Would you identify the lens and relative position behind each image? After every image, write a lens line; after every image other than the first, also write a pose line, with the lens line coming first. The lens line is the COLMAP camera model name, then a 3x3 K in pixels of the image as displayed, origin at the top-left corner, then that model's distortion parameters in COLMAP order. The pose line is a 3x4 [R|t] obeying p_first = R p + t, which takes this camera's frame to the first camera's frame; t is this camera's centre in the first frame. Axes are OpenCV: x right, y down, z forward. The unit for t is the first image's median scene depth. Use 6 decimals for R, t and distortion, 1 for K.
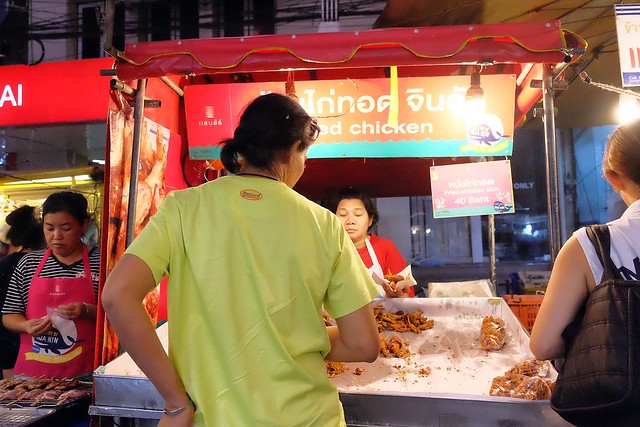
lens RADIAL K [[507.6, 0, 321.2], [0, 507.6, 188.1], [0, 0, 1]] dist [-0.012070, 0.000803]
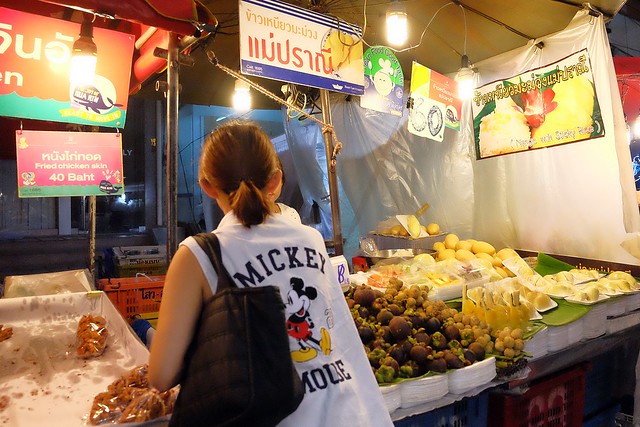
lens RADIAL K [[507.6, 0, 321.2], [0, 507.6, 188.1], [0, 0, 1]] dist [-0.012070, 0.000803]
pose [[0.711623, 0.024477, 0.702135, 0.007975], [-0.081652, 0.995502, 0.048052, -0.031868], [-0.697800, -0.091526, 0.710421, 0.134650]]
